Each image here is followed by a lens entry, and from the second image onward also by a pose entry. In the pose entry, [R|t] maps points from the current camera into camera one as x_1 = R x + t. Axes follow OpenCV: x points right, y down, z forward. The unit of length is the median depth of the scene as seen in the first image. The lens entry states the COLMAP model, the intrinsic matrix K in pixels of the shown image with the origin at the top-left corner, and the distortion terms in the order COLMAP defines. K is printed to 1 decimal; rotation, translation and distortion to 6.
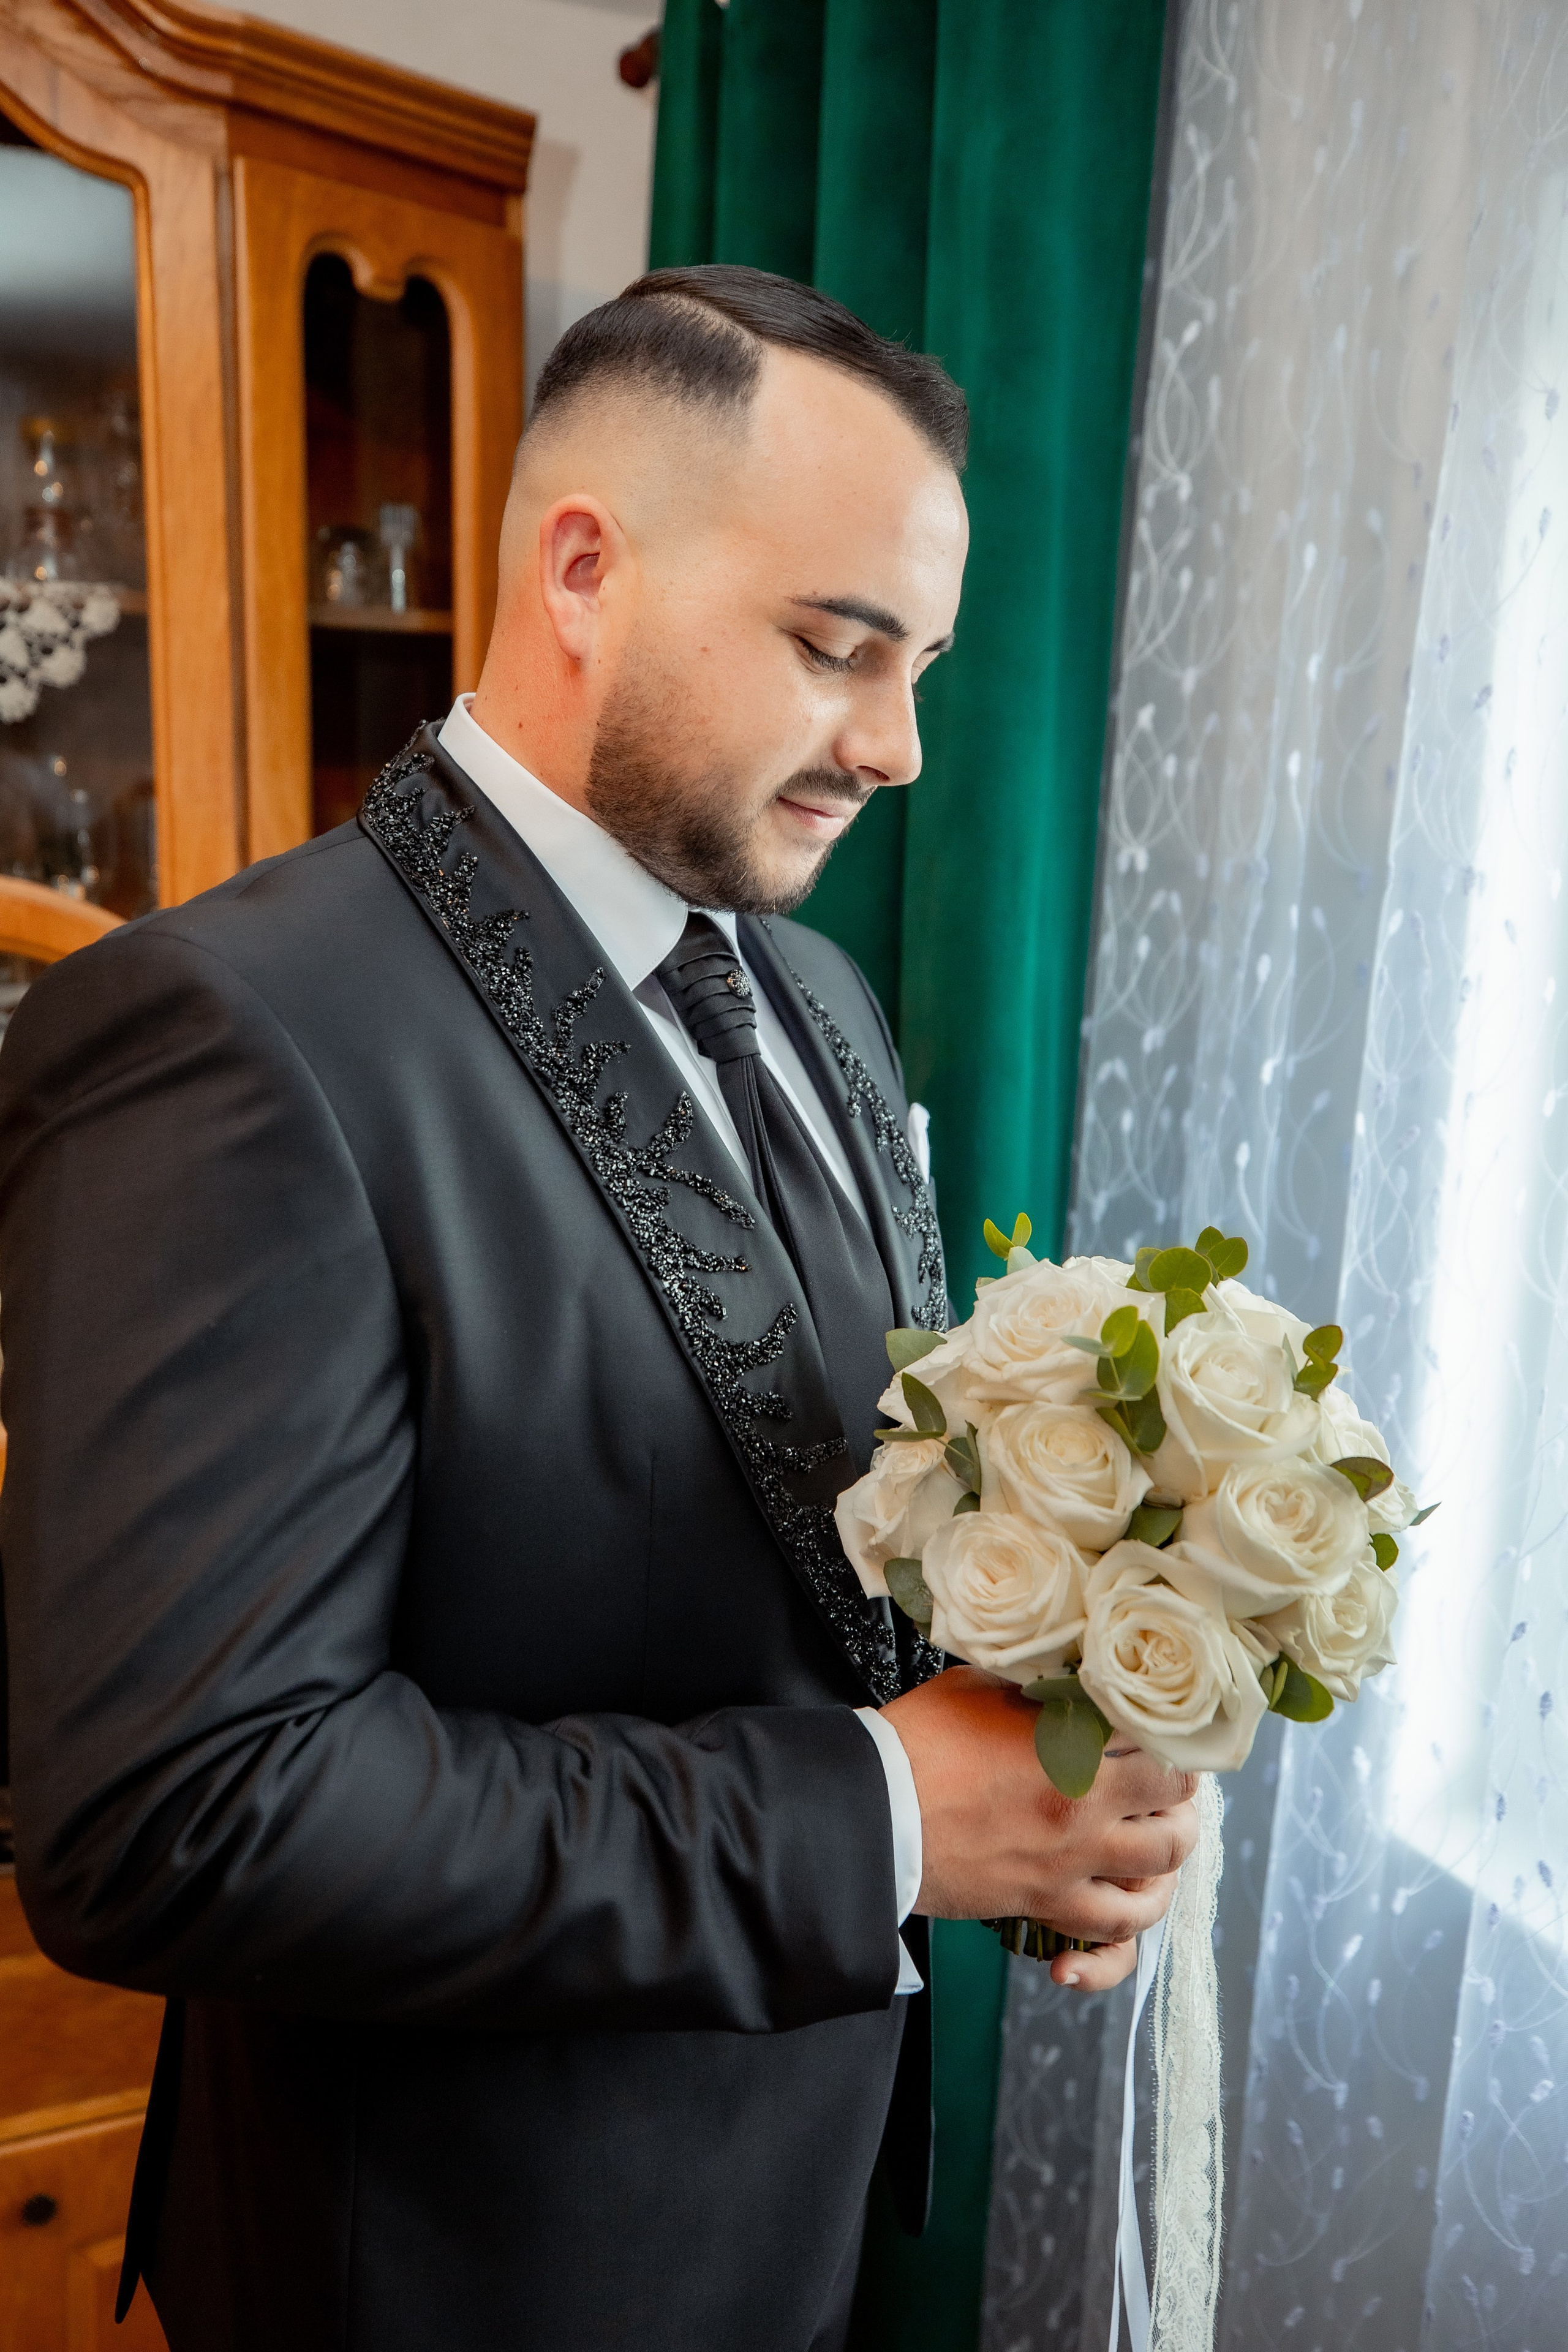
lens RADIAL K [[2020.5, 0, 784.0], [0, 2020.5, 1176.0], [0, 0, 1]] dist [-0.014551, 0.000637]
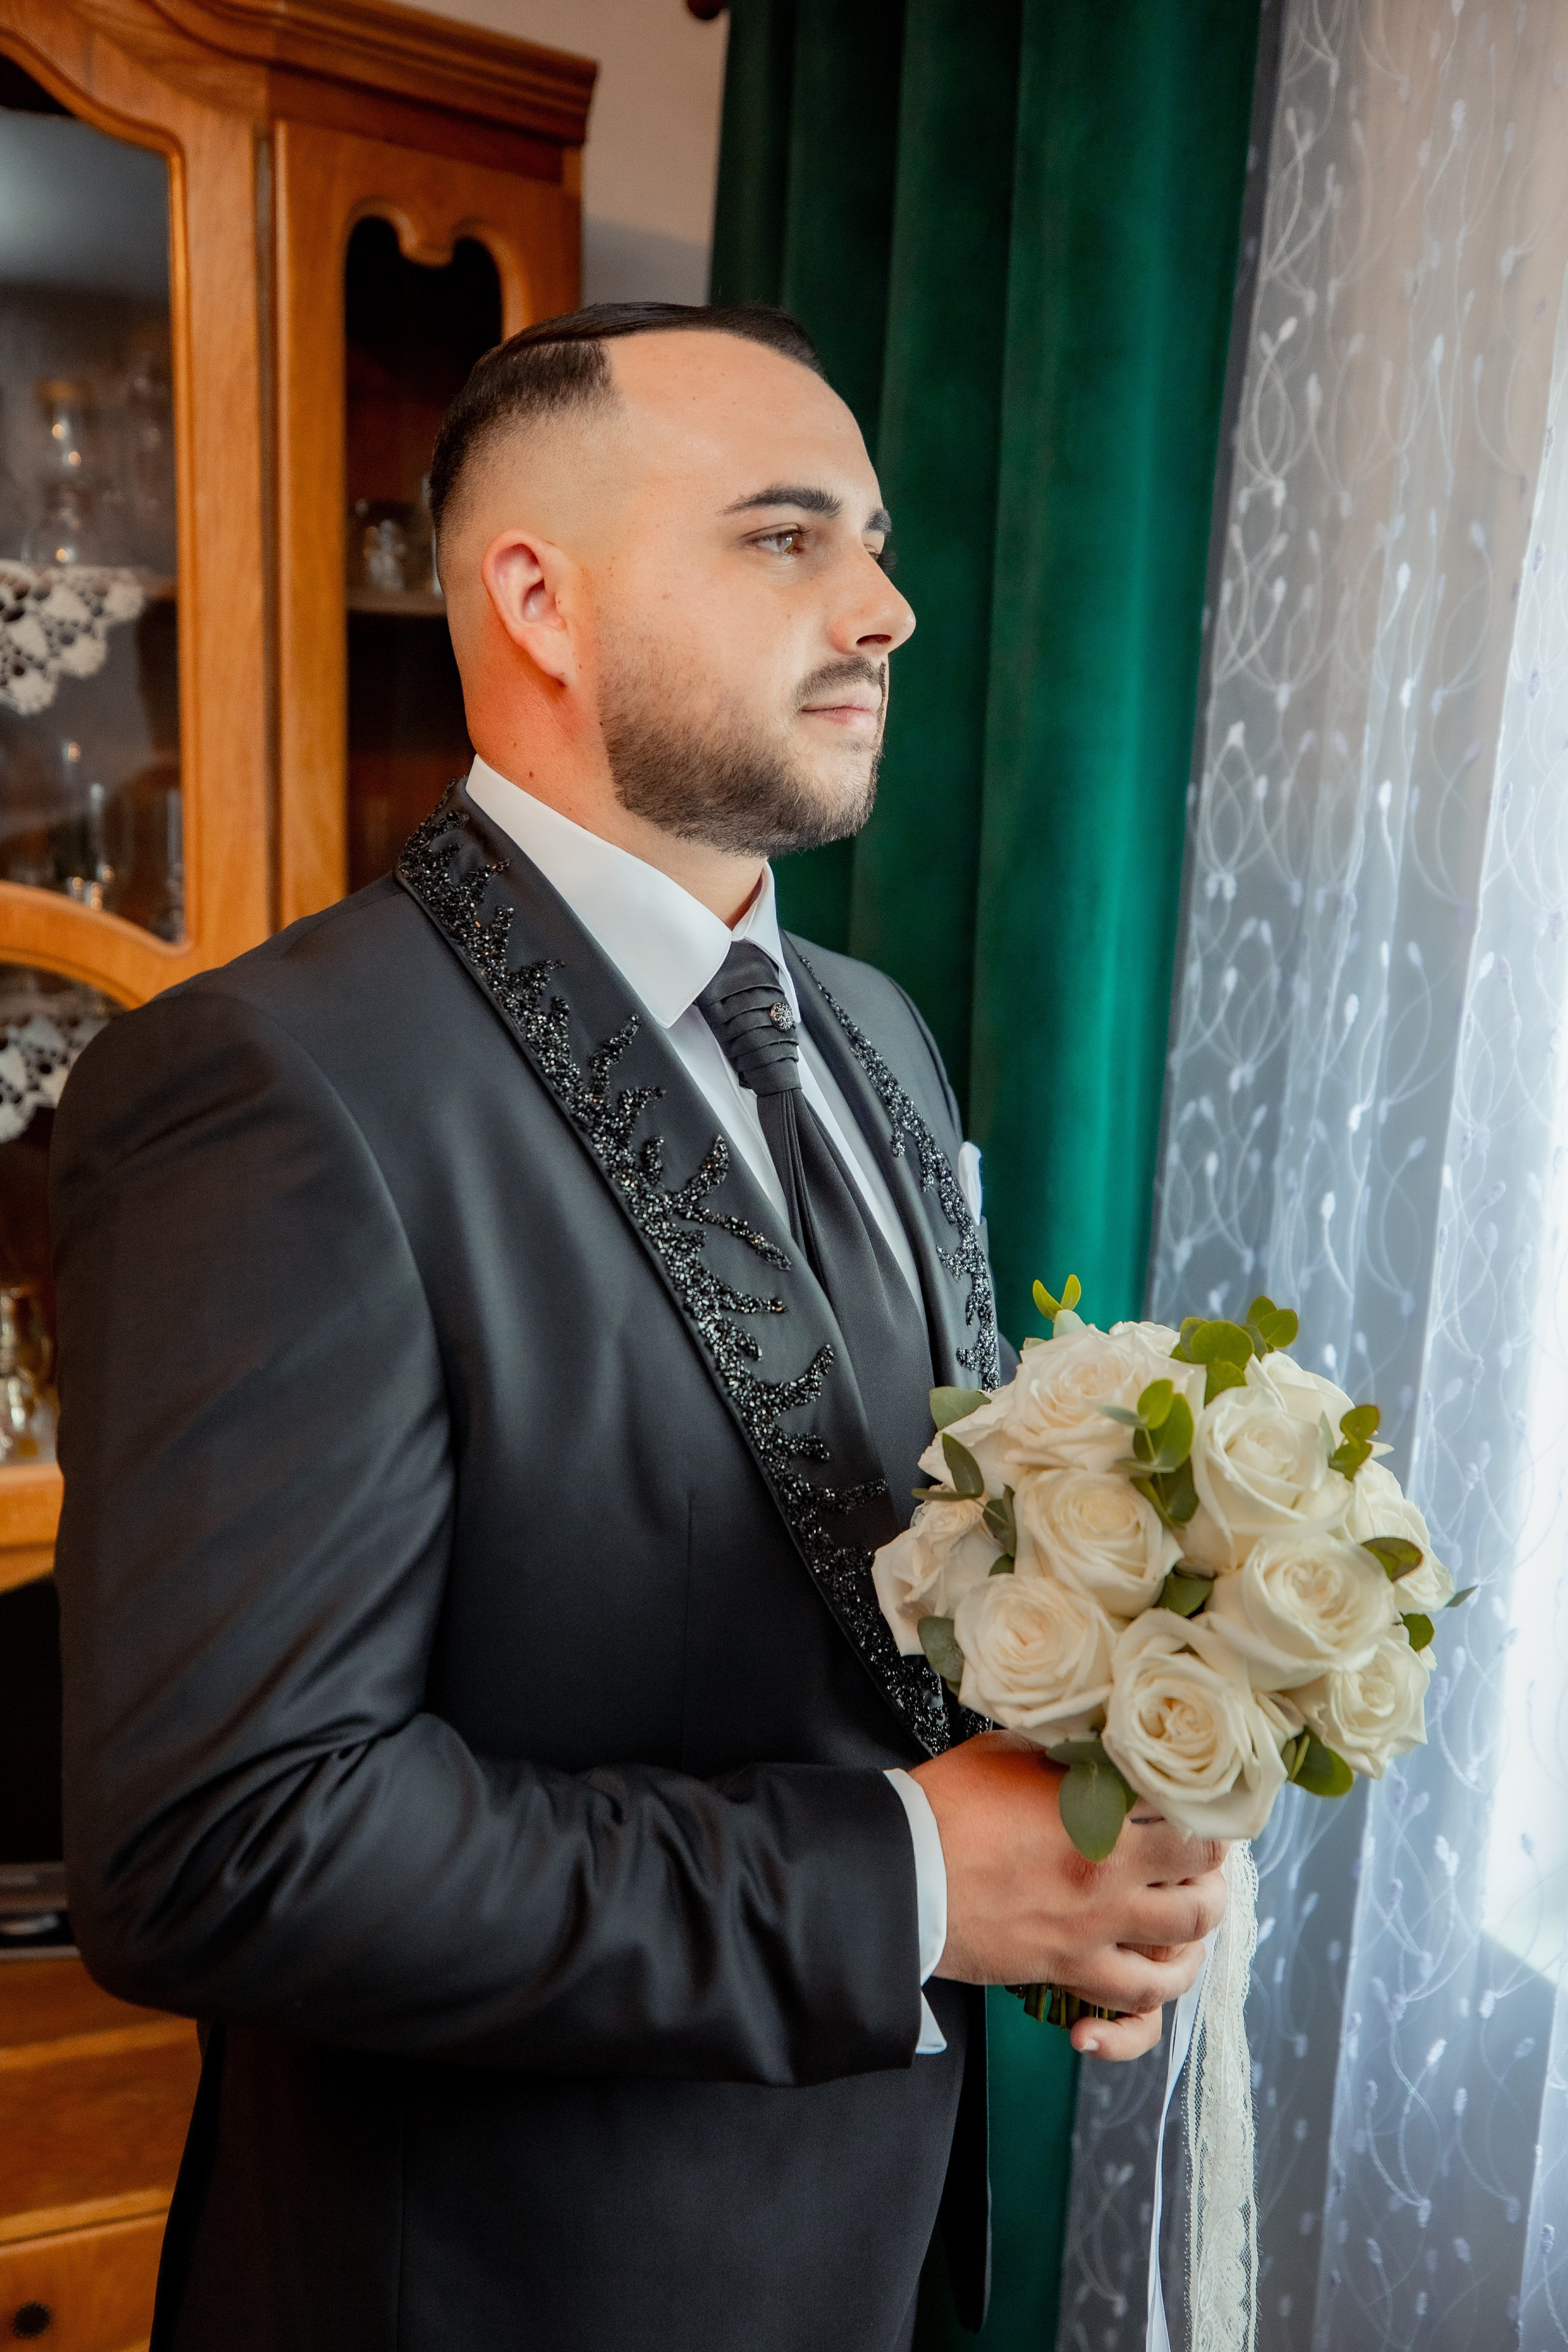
lens RADIAL K [[2423.7, 0, 797.0], [0, 2423.7, 1172.2], [0, 0, 1]] dist [-0.003218, -0.003103]
pose [[0.999326, 0.014168, -0.033853, 0.016863], [-0.014249, 0.999896, -0.002158, -0.019257], [0.033819, 0.002639, 0.999425, -0.133064]]
